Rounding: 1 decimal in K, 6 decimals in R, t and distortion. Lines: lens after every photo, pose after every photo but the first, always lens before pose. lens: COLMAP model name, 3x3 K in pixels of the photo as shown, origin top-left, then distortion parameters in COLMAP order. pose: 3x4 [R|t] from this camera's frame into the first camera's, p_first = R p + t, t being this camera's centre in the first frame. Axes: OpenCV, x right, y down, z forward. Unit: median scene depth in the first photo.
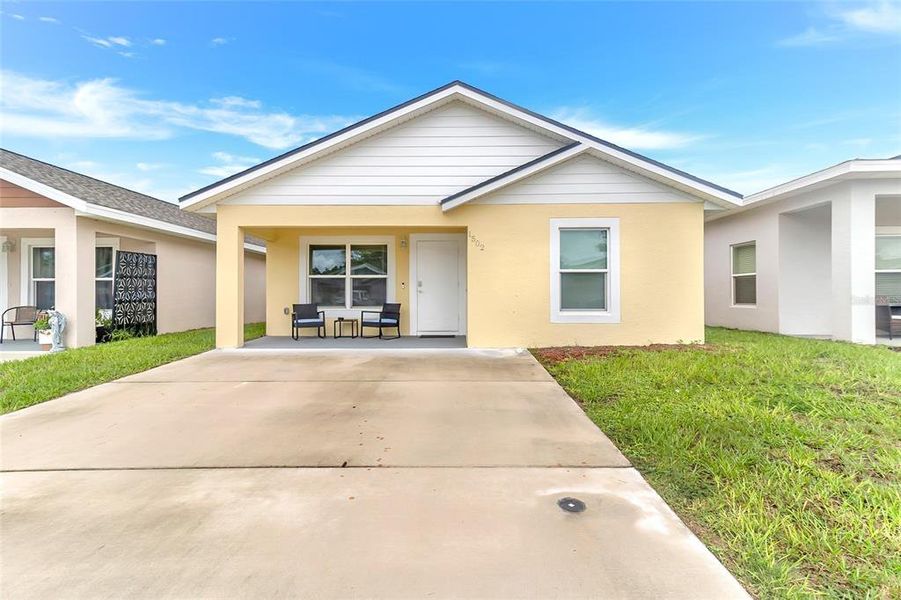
lens RADIAL K [[415.8, 0, 453.8], [0, 415.8, 293.6], [0, 0, 1]] dist [0.008138, 0.000684]
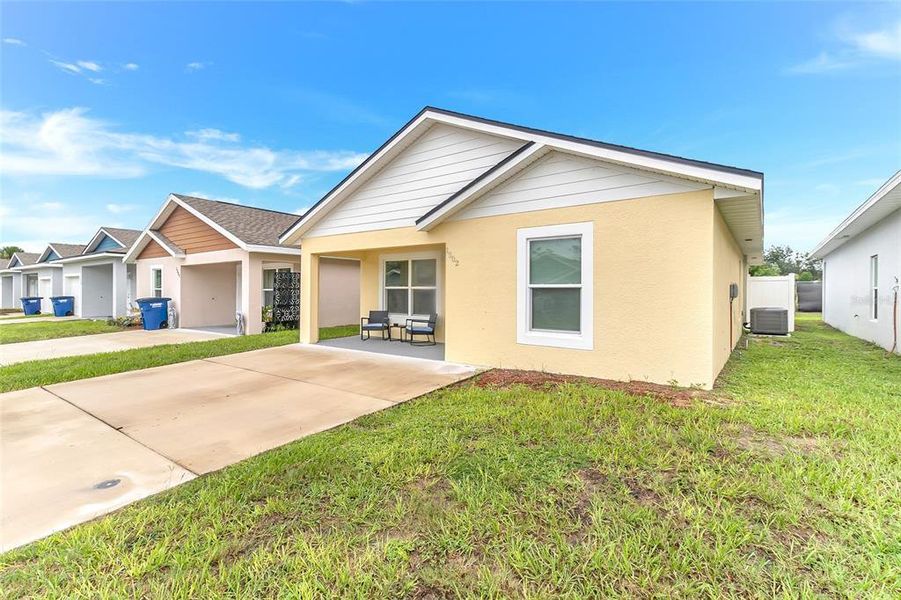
lens RADIAL K [[415.8, 0, 453.8], [0, 415.8, 293.6], [0, 0, 1]] dist [0.008138, 0.000684]
pose [[0.814252, 0.009505, -0.580434, 0.646420], [-0.005405, 0.999947, 0.008794, -0.045609], [0.580486, -0.004023, 0.814260, 0.171398]]
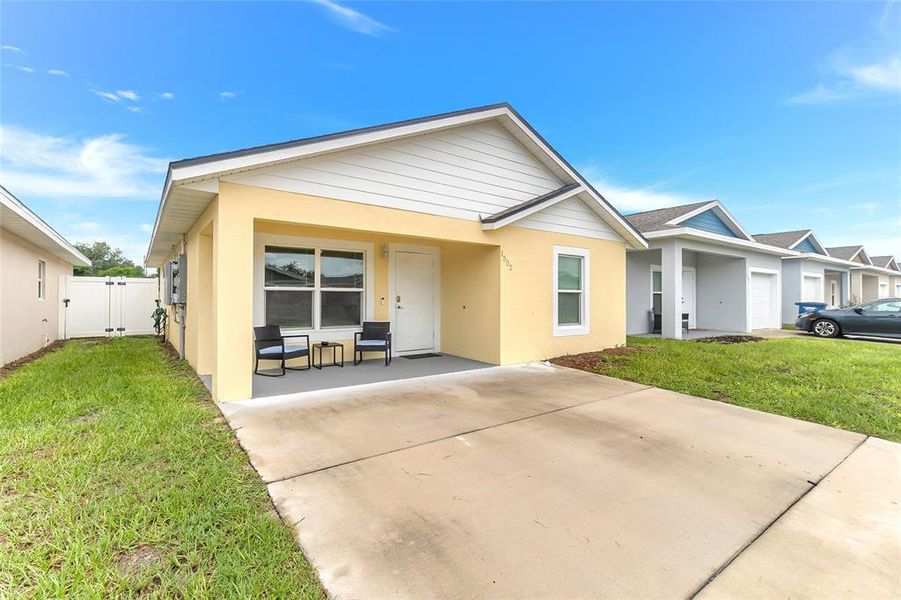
lens RADIAL K [[415.8, 0, 453.8], [0, 415.8, 293.6], [0, 0, 1]] dist [0.008138, 0.000684]
pose [[0.790631, 0.011682, 0.612182, -0.674511], [-0.008359, 0.999931, -0.008286, -0.035873], [-0.612236, 0.001433, 0.790673, 0.265268]]
